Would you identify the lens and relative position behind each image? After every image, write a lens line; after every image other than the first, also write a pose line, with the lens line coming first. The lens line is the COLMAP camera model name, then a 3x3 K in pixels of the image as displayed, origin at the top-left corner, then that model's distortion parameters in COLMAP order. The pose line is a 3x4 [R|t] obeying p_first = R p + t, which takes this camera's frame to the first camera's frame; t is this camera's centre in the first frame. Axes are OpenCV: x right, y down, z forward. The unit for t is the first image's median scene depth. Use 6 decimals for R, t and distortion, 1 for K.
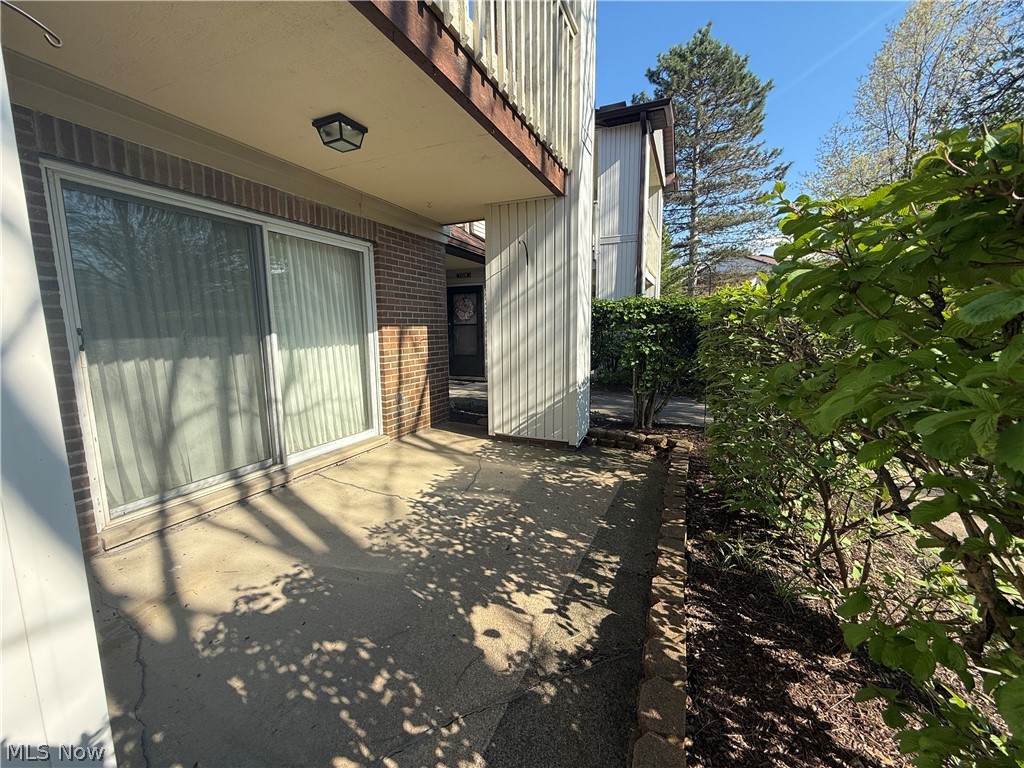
lens RADIAL K [[409.0, 0, 505.8], [0, 409.0, 389.6], [0, 0, 1]] dist [0.002241, 0.000032]
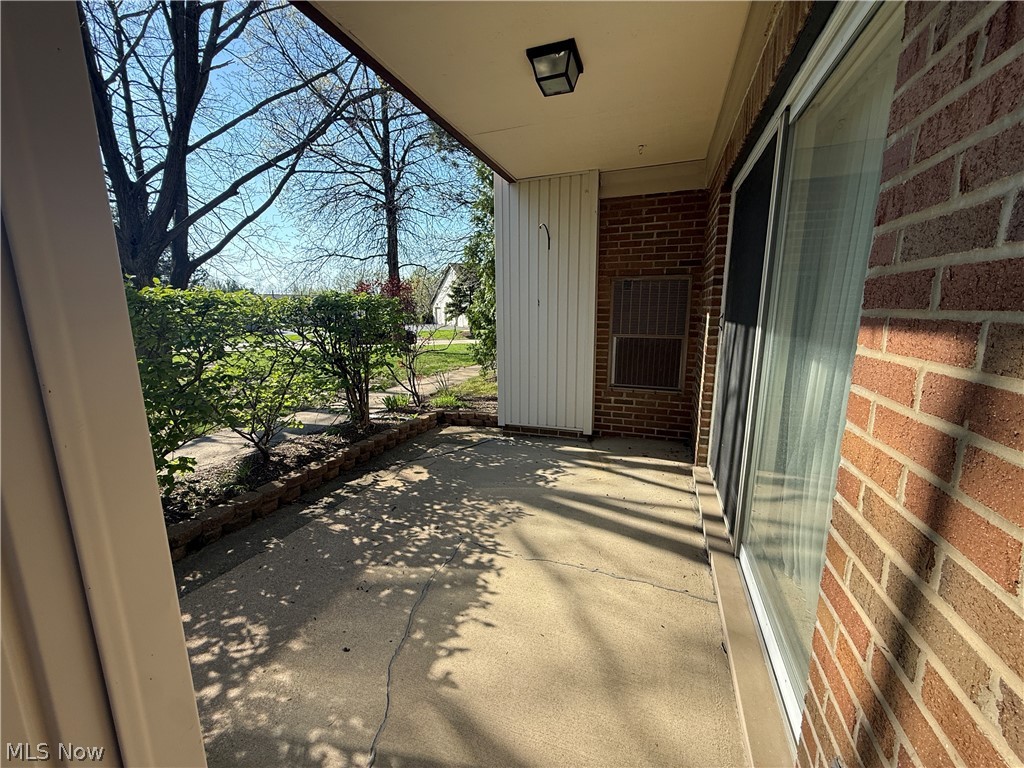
lens RADIAL K [[409.0, 0, 507.7], [0, 409.0, 384.7], [0, 0, 1]] dist [0.002241, 0.000032]
pose [[-0.997071, 0.028157, -0.071113, -0.216908], [0.002963, 0.943290, 0.331957, -0.293230], [0.076427, 0.330774, -0.940610, 1.789082]]
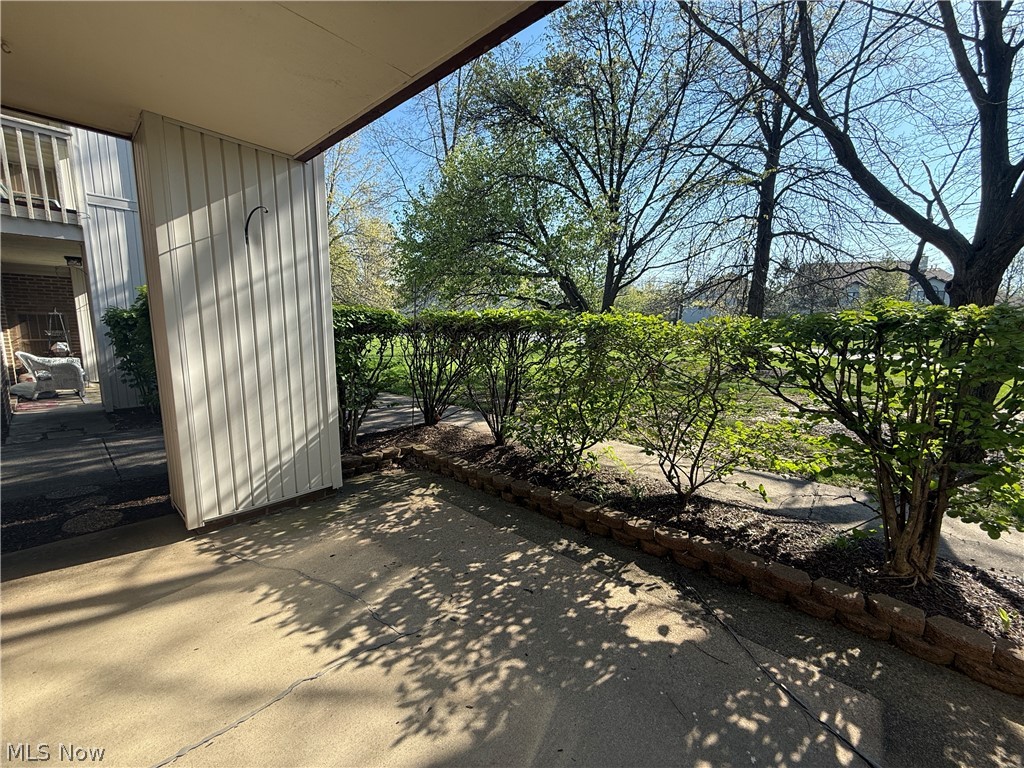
lens RADIAL K [[409.0, 0, 515.5], [0, 409.0, 388.3], [0, 0, 1]] dist [0.002241, 0.000032]
pose [[0.284981, -0.130041, 0.949671, -0.713115], [0.137574, 0.986046, 0.093738, -0.124186], [-0.948609, 0.103936, 0.298895, 0.642548]]
